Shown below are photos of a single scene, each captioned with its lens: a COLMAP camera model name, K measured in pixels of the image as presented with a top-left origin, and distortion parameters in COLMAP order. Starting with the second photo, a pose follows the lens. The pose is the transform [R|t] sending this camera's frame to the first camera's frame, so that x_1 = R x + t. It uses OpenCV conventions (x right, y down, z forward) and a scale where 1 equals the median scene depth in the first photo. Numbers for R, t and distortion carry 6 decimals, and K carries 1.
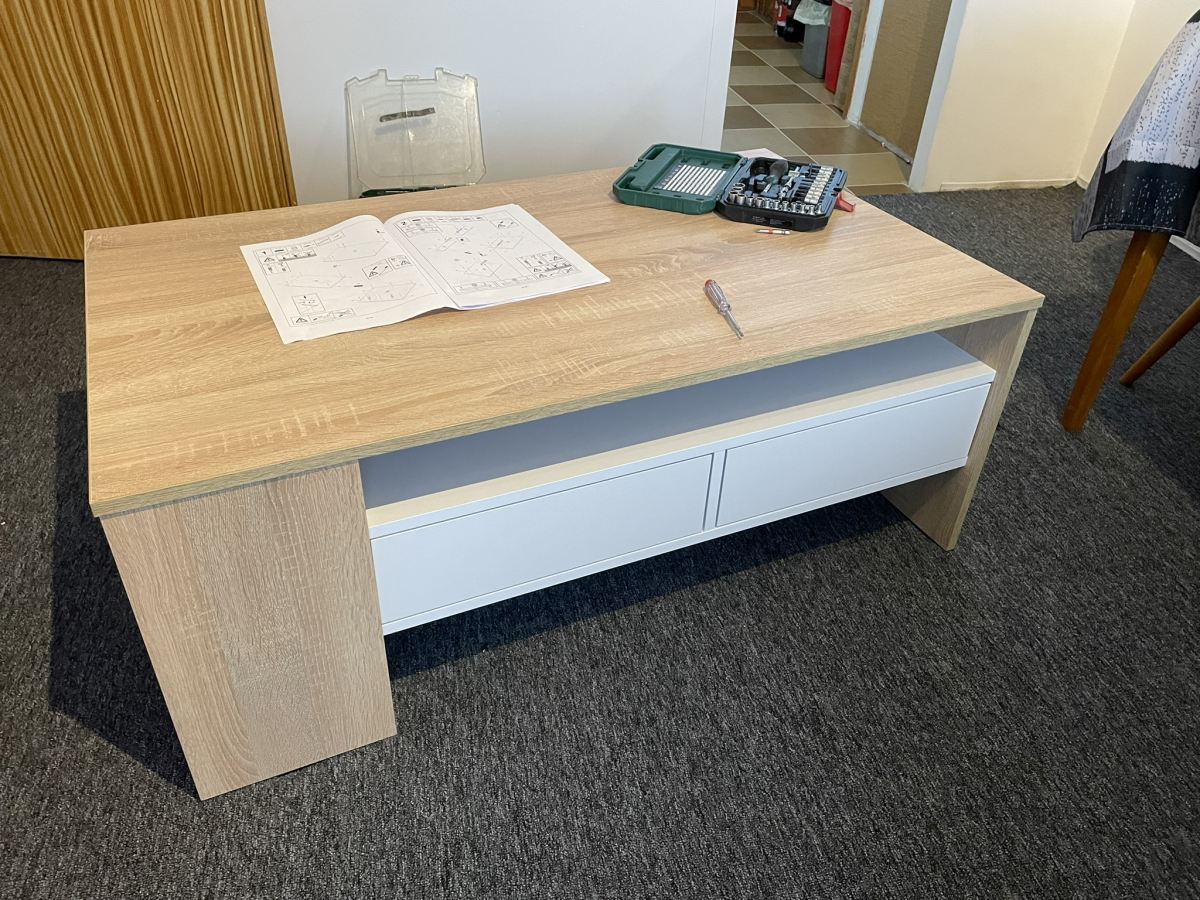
lens RADIAL K [[931.6, 0, 585.6], [0, 931.6, 437.5], [0, 0, 1]] dist [0.090353, -0.129570]
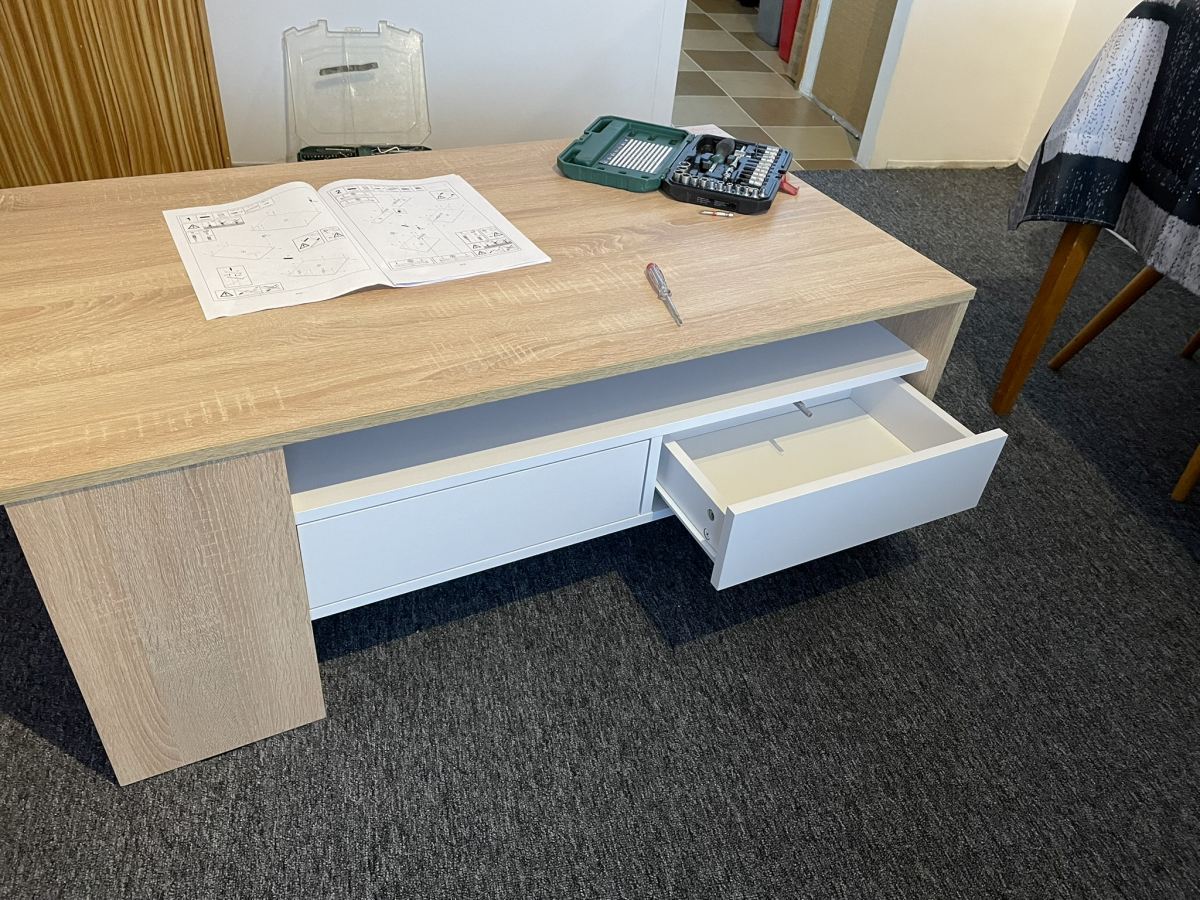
lens RADIAL K [[933.4, 0, 602.8], [0, 933.4, 439.0], [0, 0, 1]] dist [0.084451, -0.119268]
pose [[0.997399, 0.015868, 0.070312, 0.014470], [-0.019019, 0.998834, 0.044382, -0.025260], [-0.069526, -0.045603, 0.996537, 0.005137]]
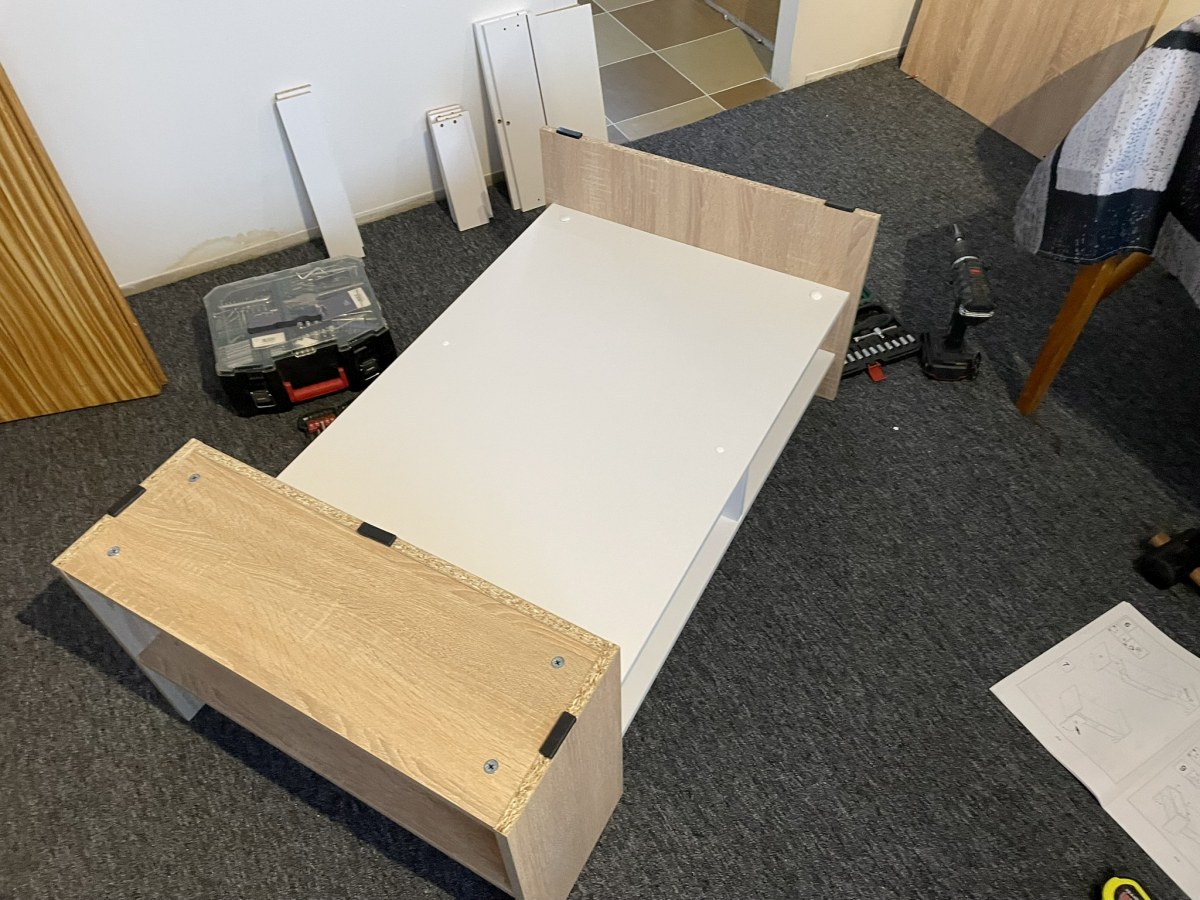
lens RADIAL K [[931.6, 0, 585.6], [0, 931.6, 437.5], [0, 0, 1]] dist [0.090353, -0.129570]
pose [[0.954086, -0.258802, 0.150800, -0.146094], [0.213637, 0.940840, 0.263019, -0.515793], [-0.209949, -0.218727, 0.952932, 0.186663]]
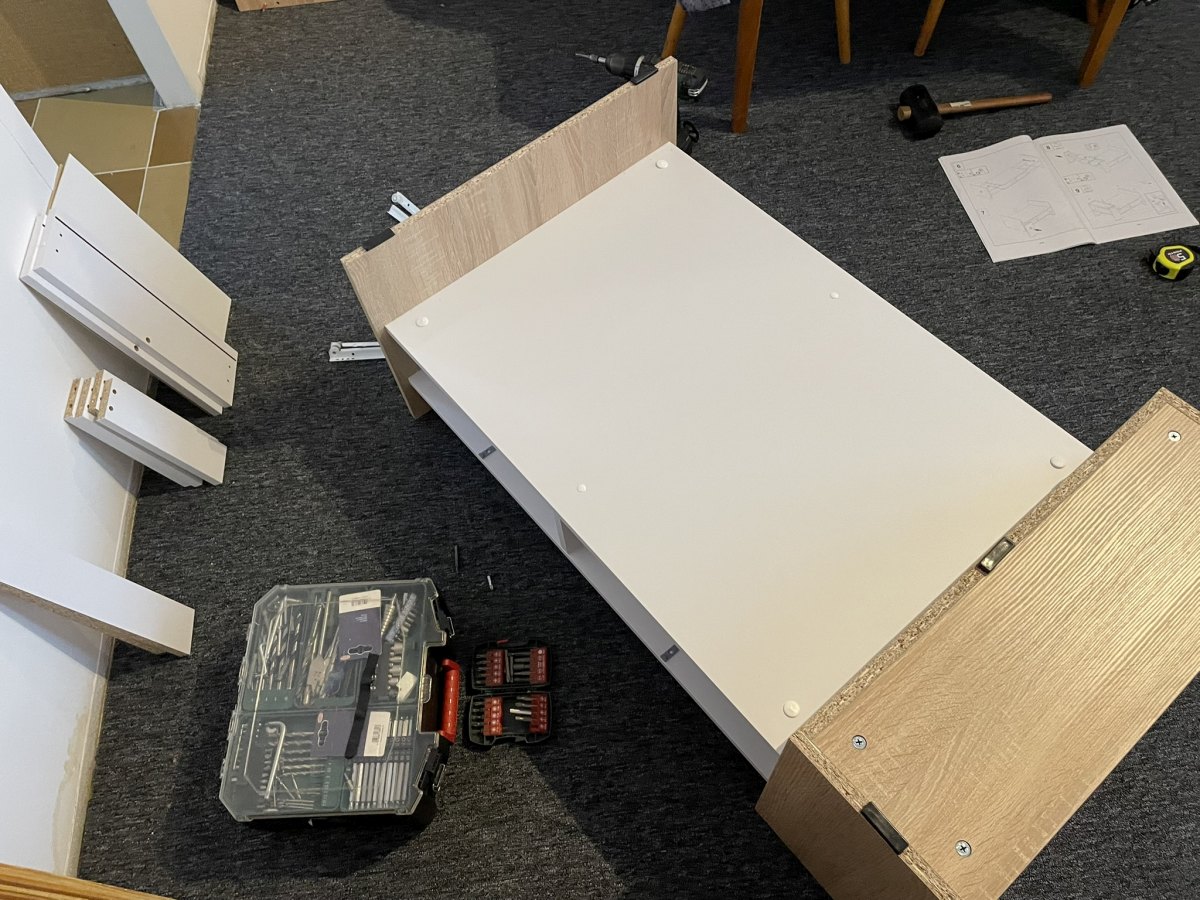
lens RADIAL K [[931.6, 0, 585.6], [0, 931.6, 437.5], [0, 0, 1]] dist [0.090353, -0.129570]
pose [[0.048156, -0.864303, 0.500661, -0.599513], [0.602614, 0.424883, 0.675523, -1.099295], [-0.796578, 0.269175, 0.541302, 0.917603]]
